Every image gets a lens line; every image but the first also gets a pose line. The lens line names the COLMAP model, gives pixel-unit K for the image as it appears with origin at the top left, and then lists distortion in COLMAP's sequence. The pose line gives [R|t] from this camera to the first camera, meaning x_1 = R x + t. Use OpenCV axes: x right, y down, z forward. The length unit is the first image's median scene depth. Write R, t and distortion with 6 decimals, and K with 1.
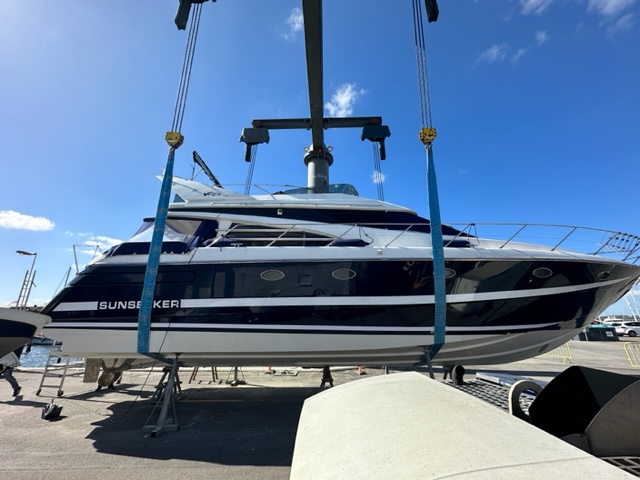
lens RADIAL K [[252.0, 0, 321.1], [0, 252.0, 242.9], [0, 0, 1]] dist [0.000437, -0.000252]
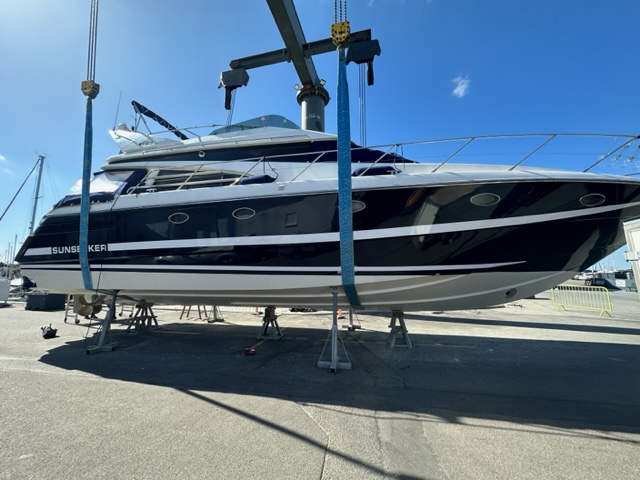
lens RADIAL K [[252.0, 0, 321.8], [0, 252.0, 241.6], [0, 0, 1]] dist [0.000437, -0.000252]
pose [[0.977079, -0.026872, -0.211176, 0.549483], [0.062720, 0.984306, 0.164946, 0.086224], [0.203429, -0.174410, 0.963430, 0.122983]]
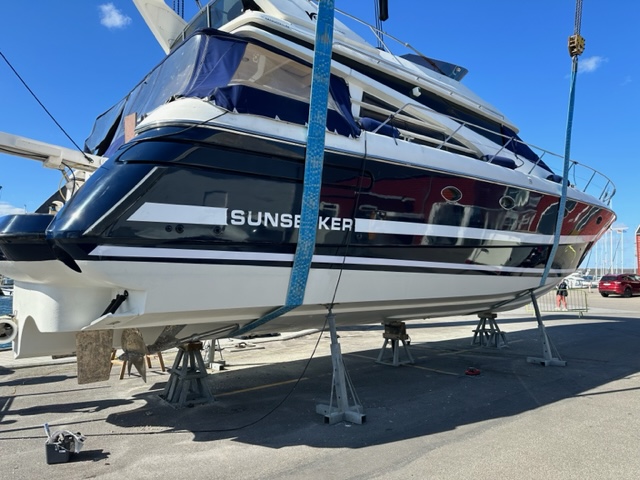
lens RADIAL K [[453.9, 0, 324.6], [0, 453.9, 238.1], [0, 0, 1]] dist [0.051138, -0.000497]
pose [[0.776972, 0.054077, 0.627208, -1.186180], [-0.192350, 0.969051, 0.154729, 0.111248], [-0.599430, -0.240863, 0.763328, 0.209638]]
